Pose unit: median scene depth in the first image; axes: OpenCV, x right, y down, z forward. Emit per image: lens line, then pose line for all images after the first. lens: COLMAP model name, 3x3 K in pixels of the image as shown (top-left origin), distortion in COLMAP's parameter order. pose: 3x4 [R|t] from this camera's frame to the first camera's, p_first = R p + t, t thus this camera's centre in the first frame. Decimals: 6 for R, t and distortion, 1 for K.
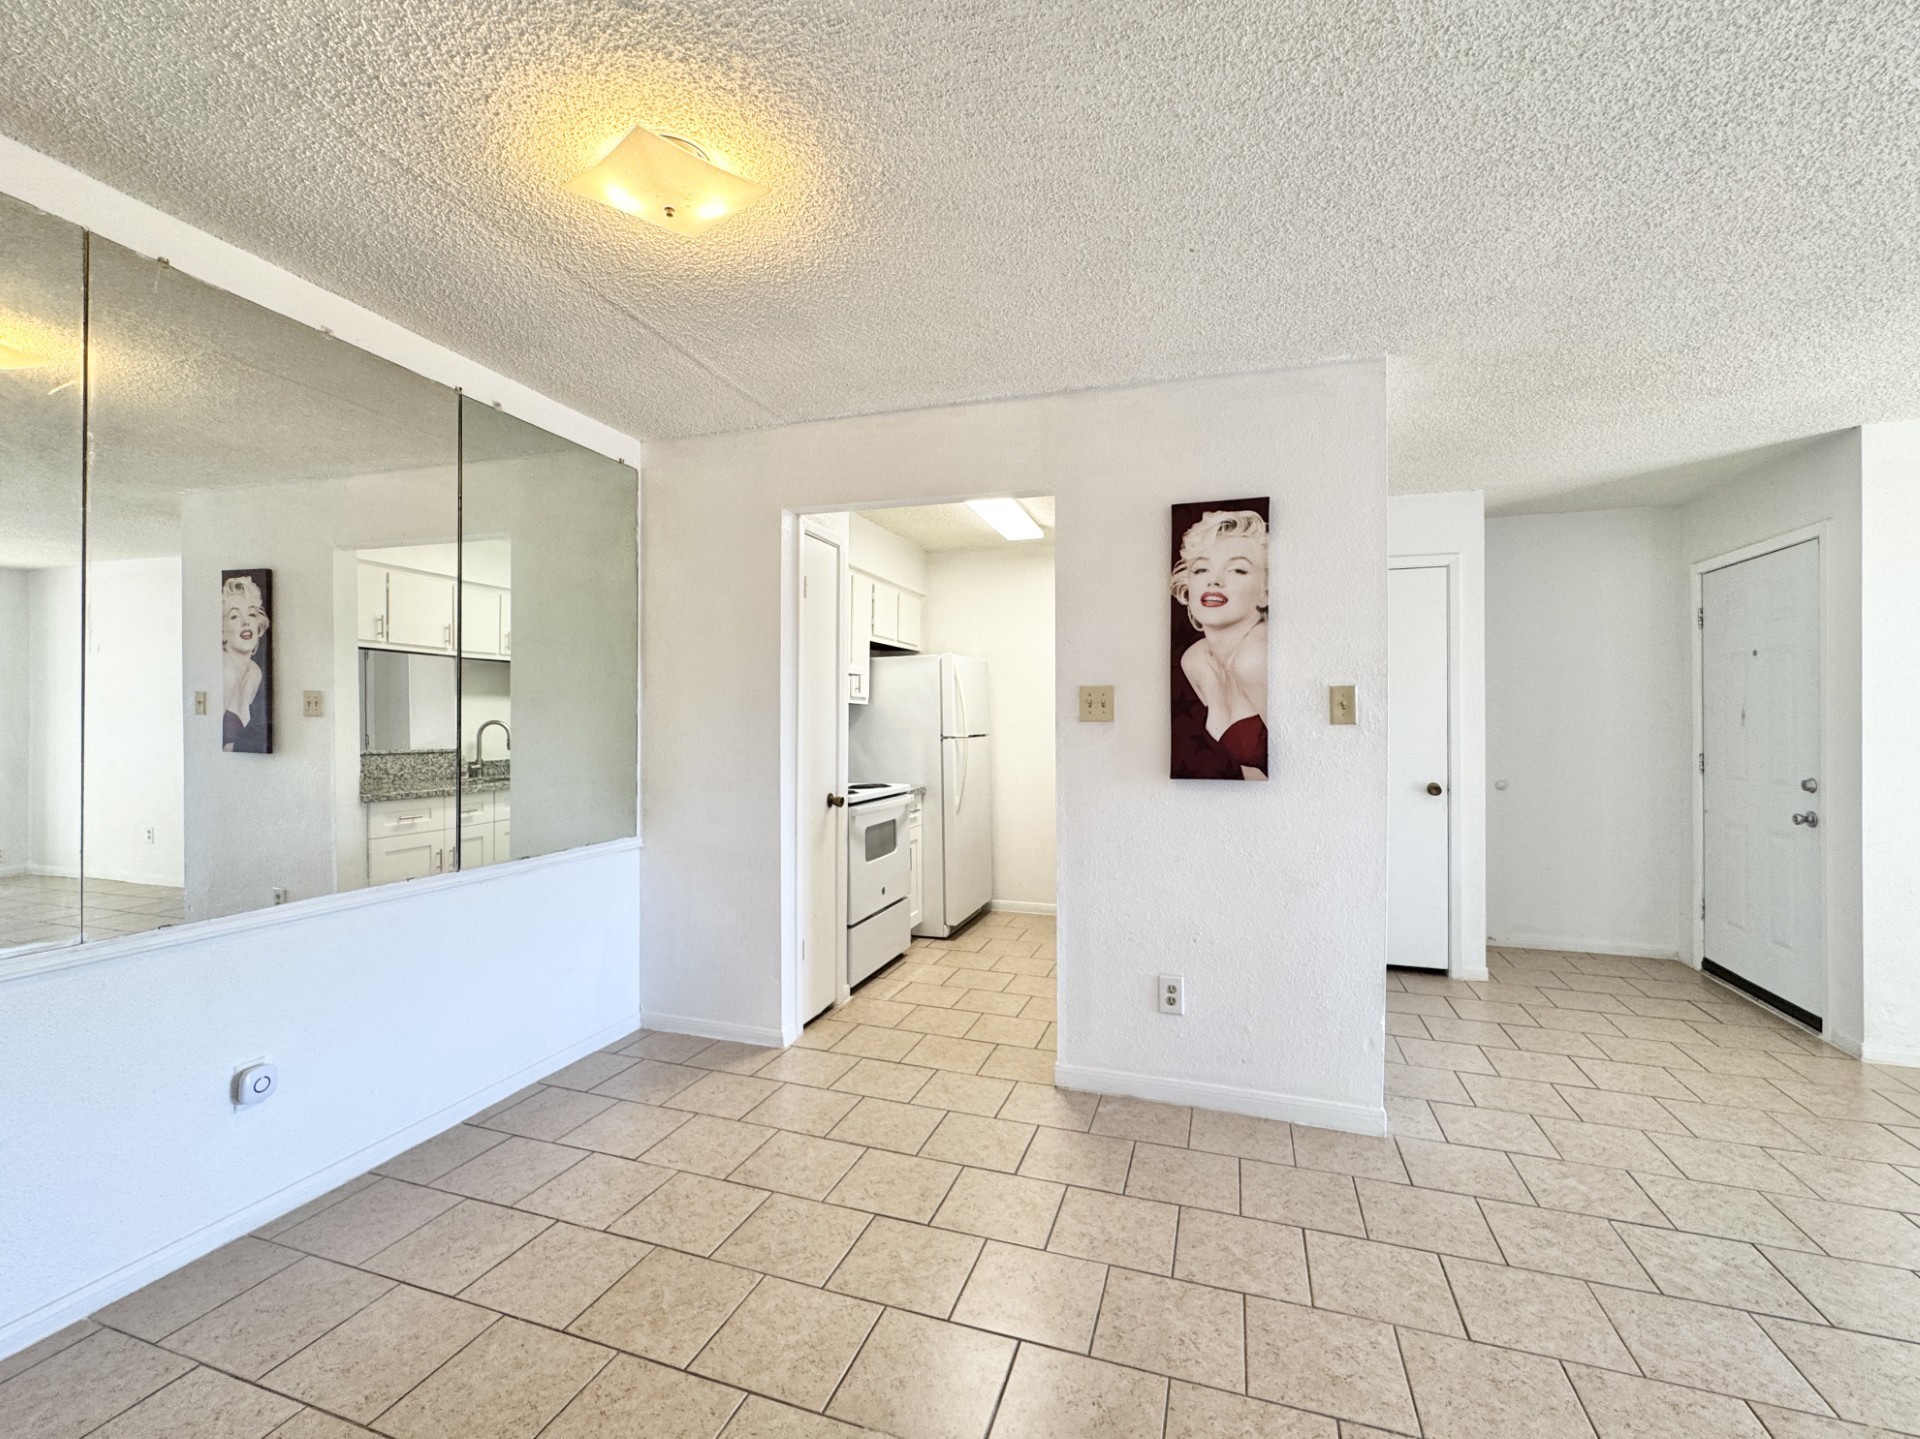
lens RADIAL K [[872.2, 0, 952.7], [0, 872.2, 719.2], [0, 0, 1]] dist [-0.002152, -0.000034]
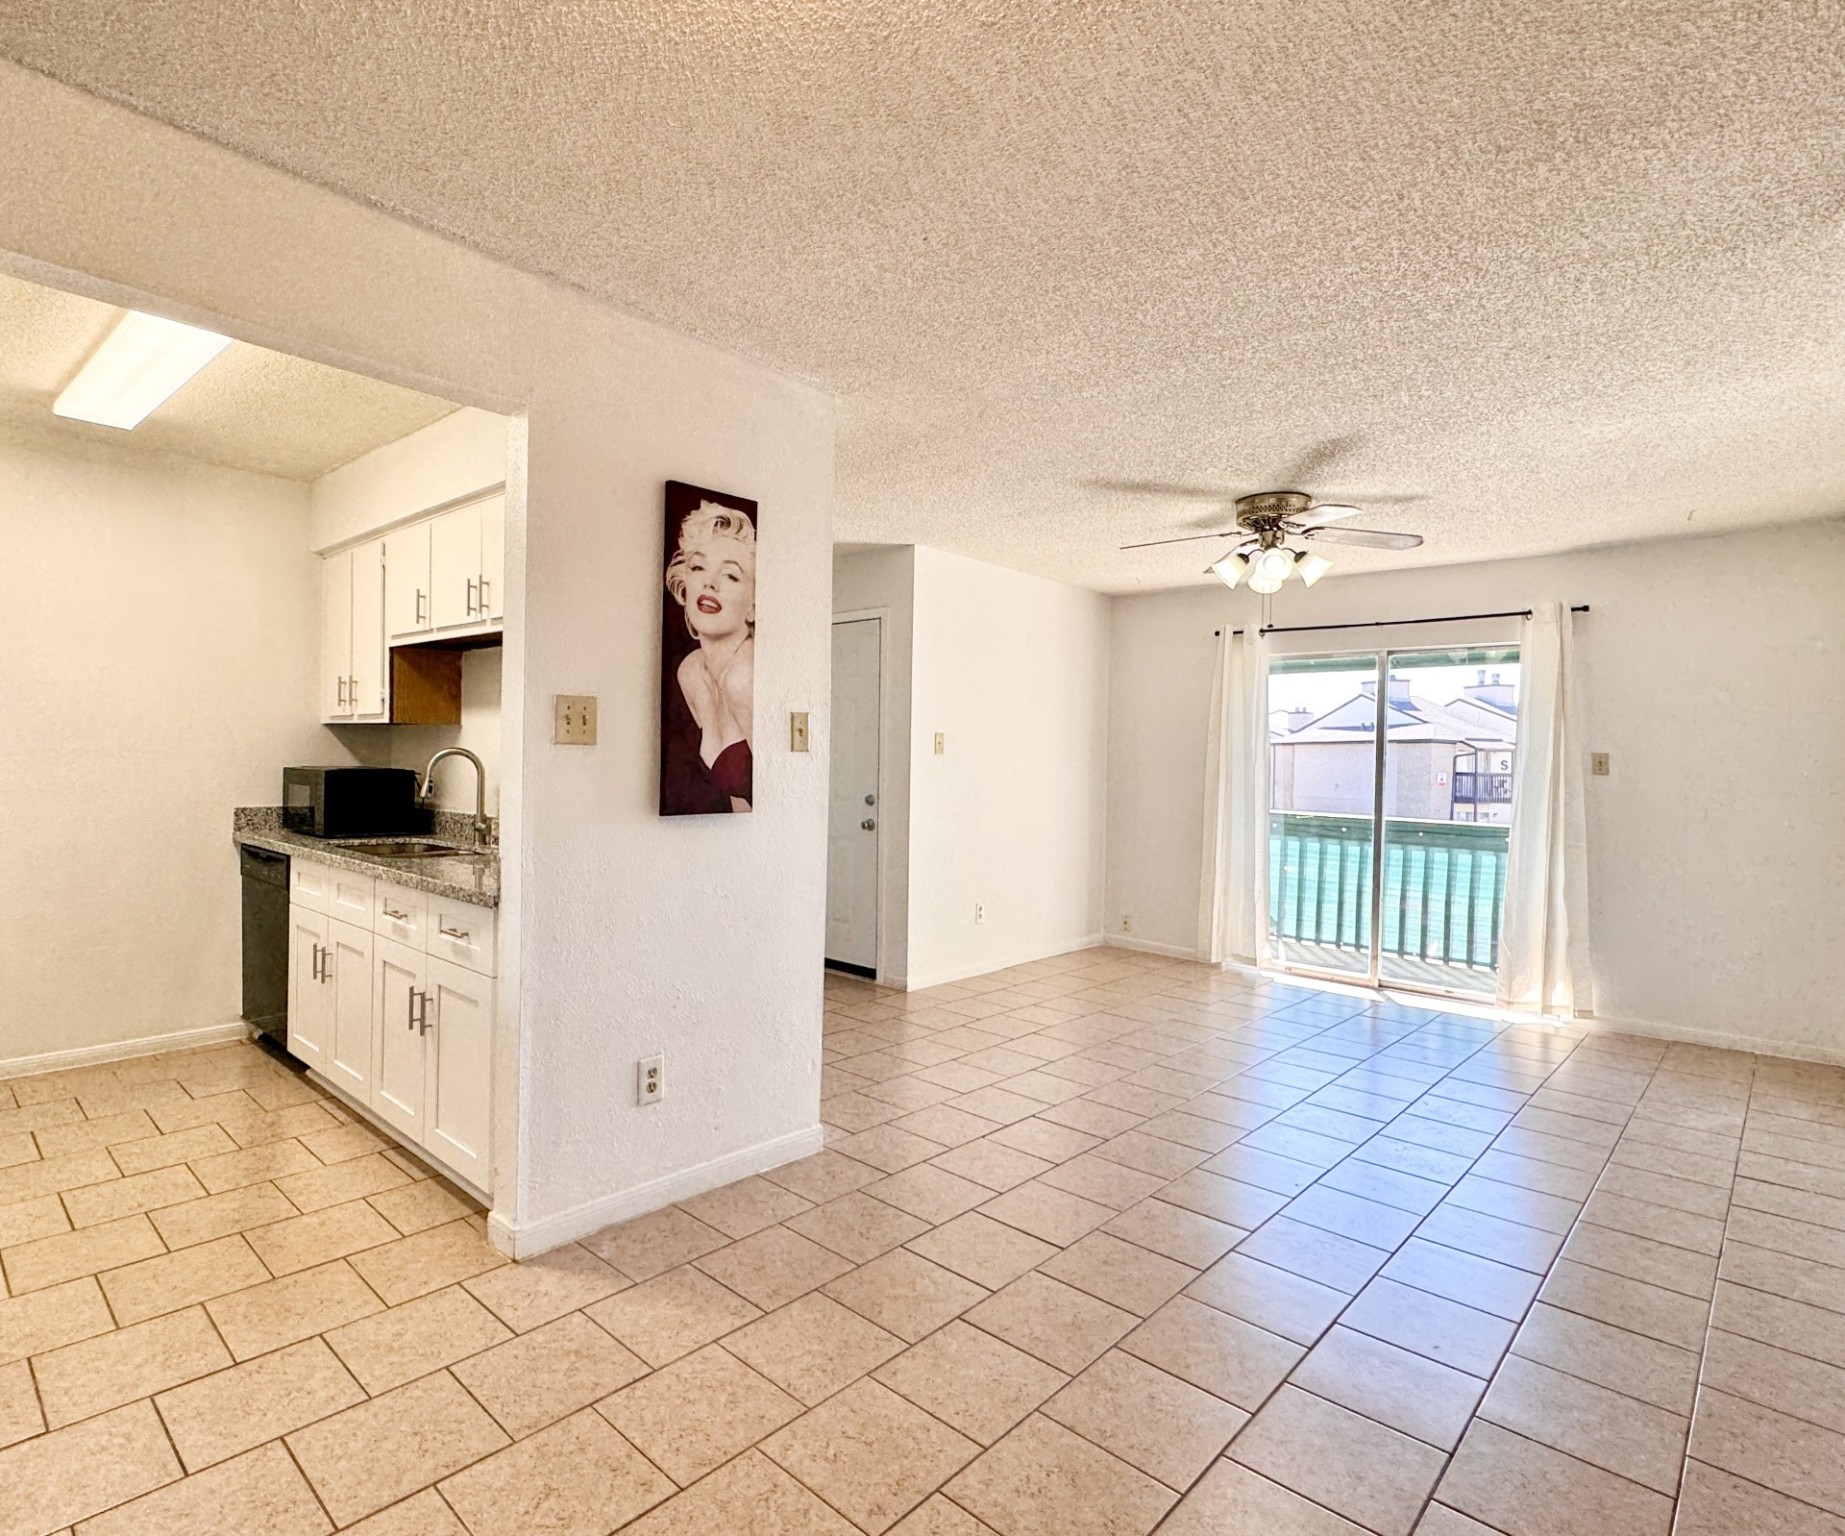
lens RADIAL K [[971.6, 0, 919.5], [0, 971.6, 769.7], [0, 0, 1]] dist [-0.002400, -0.000443]
pose [[0.411939, -0.006737, 0.911186, -0.472876], [-0.013399, 0.999820, 0.013450, 0.009510], [-0.911113, -0.017750, 0.411775, 0.399911]]
